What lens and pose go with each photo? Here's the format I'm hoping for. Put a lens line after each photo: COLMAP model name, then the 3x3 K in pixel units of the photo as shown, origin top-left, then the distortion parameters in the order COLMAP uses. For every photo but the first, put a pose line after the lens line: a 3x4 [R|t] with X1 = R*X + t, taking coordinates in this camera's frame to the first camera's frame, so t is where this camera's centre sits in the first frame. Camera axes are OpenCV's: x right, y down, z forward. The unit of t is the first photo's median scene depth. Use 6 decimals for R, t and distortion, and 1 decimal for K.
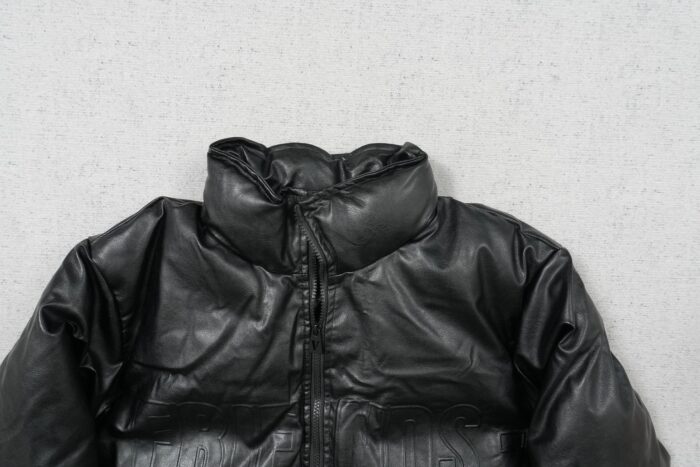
lens RADIAL K [[460.8, 0, 346.5], [0, 460.8, 235.5], [0, 0, 1]] dist [0.002671, 0.000766]
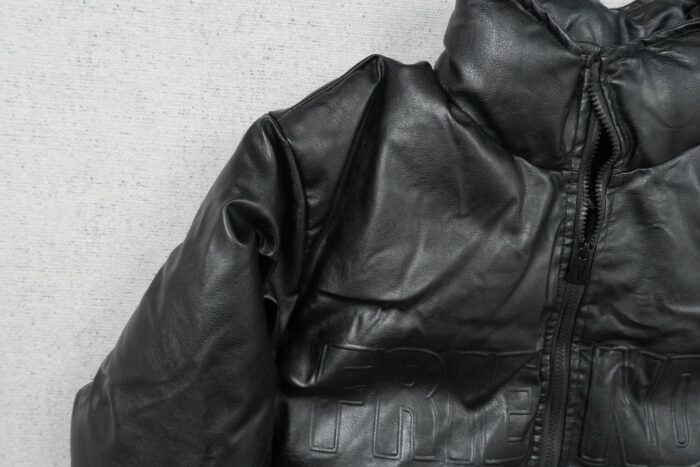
lens RADIAL K [[460.8, 0, 354.6], [0, 460.8, 233.8], [0, 0, 1]] dist [0.002671, 0.000766]
pose [[0.999284, 0.015507, 0.034523, -0.454395], [-0.017896, 0.997386, 0.070013, 0.135745], [-0.033347, -0.070581, 0.996949, 0.298883]]
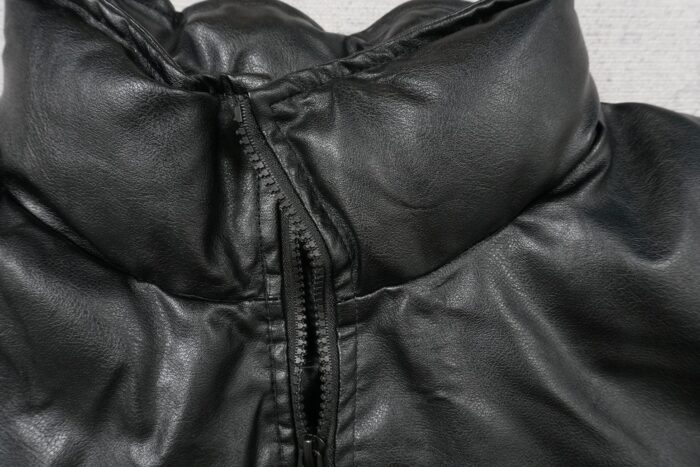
lens RADIAL K [[460.8, 0, 347.2], [0, 460.8, 237.0], [0, 0, 1]] dist [0.002671, 0.000766]
pose [[0.998276, -0.052235, 0.026778, -0.037881], [0.055559, 0.988038, -0.143853, 0.090232], [-0.018943, 0.145093, 0.989237, 0.617710]]
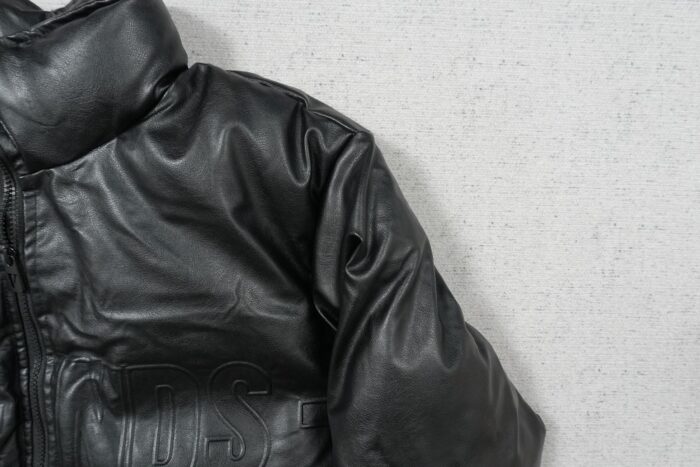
lens RADIAL K [[460.8, 0, 343.7], [0, 460.8, 231.6], [0, 0, 1]] dist [0.002671, 0.000766]
pose [[0.999826, -0.016033, 0.009519, 0.430150], [0.015811, 0.999612, 0.022949, 0.160285], [-0.009883, -0.022794, 0.999691, 0.311187]]
